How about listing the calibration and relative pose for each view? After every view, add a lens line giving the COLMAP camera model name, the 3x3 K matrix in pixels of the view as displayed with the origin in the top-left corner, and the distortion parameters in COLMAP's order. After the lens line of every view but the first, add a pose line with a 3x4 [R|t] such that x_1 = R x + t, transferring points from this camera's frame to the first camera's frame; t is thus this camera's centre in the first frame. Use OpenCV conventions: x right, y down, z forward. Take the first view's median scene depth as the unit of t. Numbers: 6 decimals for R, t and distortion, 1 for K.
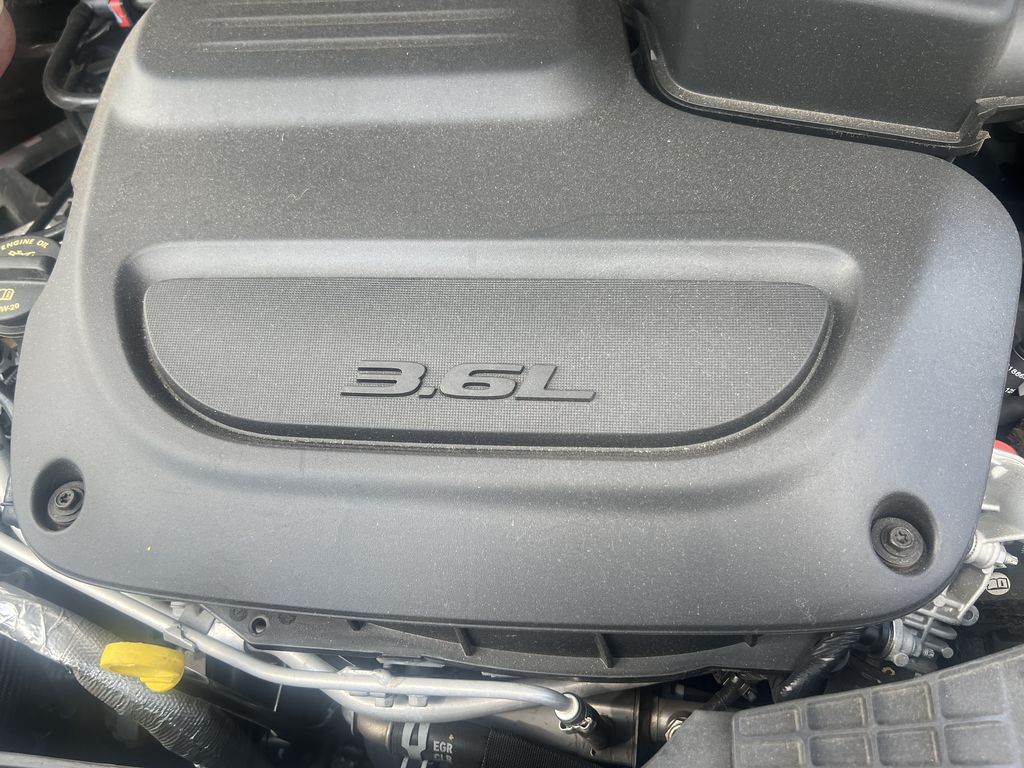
lens RADIAL K [[770.4, 0, 505.2], [0, 770.4, 380.4], [0, 0, 1]] dist [0.047180, -0.059618]
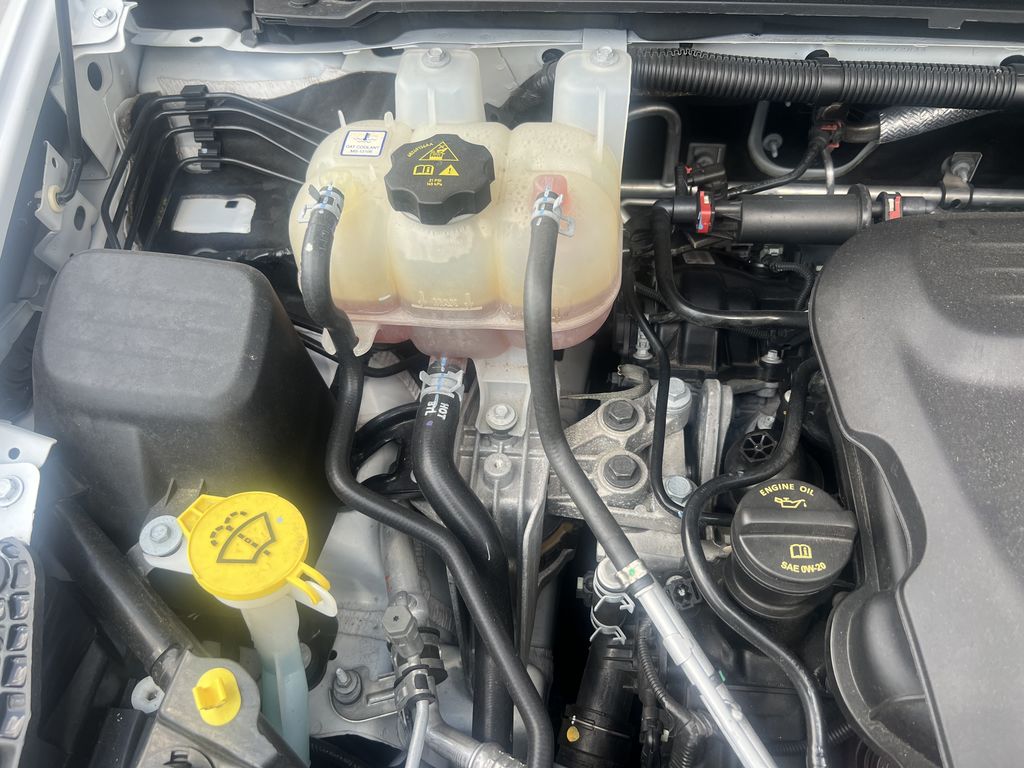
lens RADIAL K [[770.4, 0, 520.8], [0, 770.4, 384.2], [0, 0, 1]] dist [0.047180, -0.059618]
pose [[0.998512, 0.026393, 0.047719, -1.065711], [-0.020692, 0.993005, -0.116247, -0.200741], [-0.050454, 0.115087, 0.992073, 0.072160]]
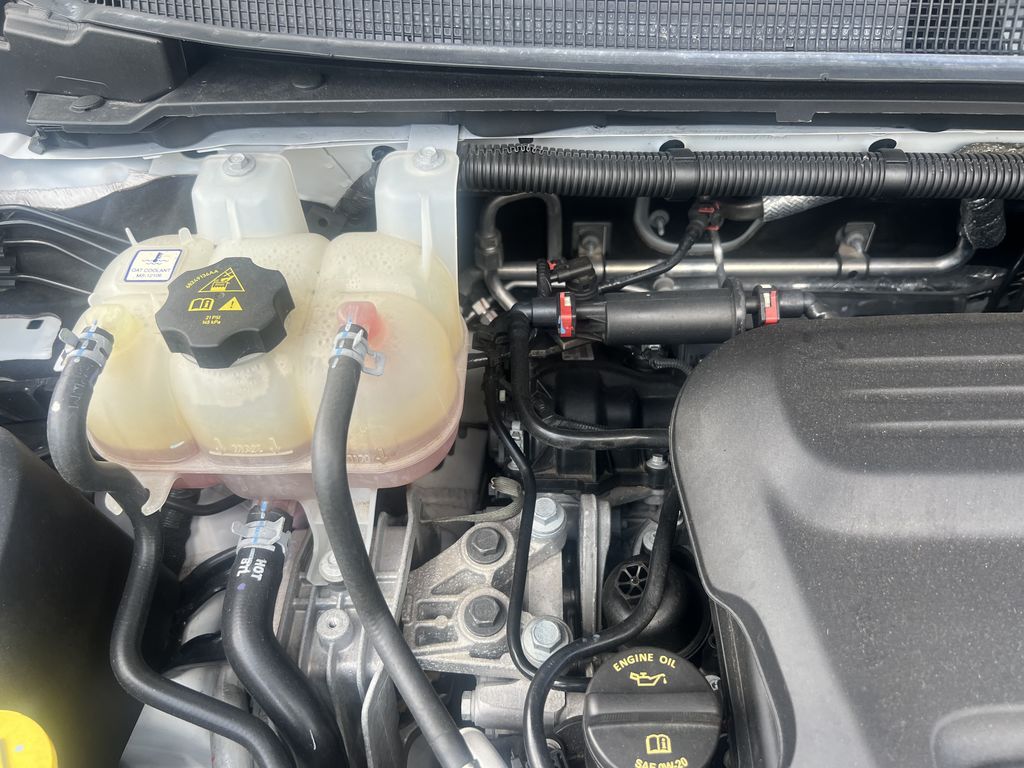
lens RADIAL K [[770.4, 0, 511.7], [0, 770.4, 388.6], [0, 0, 1]] dist [0.047180, -0.059618]
pose [[0.995509, -0.016935, 0.093144, -0.887864], [0.032095, 0.985978, -0.163763, -0.352460], [-0.089065, 0.166017, 0.982093, 0.191991]]
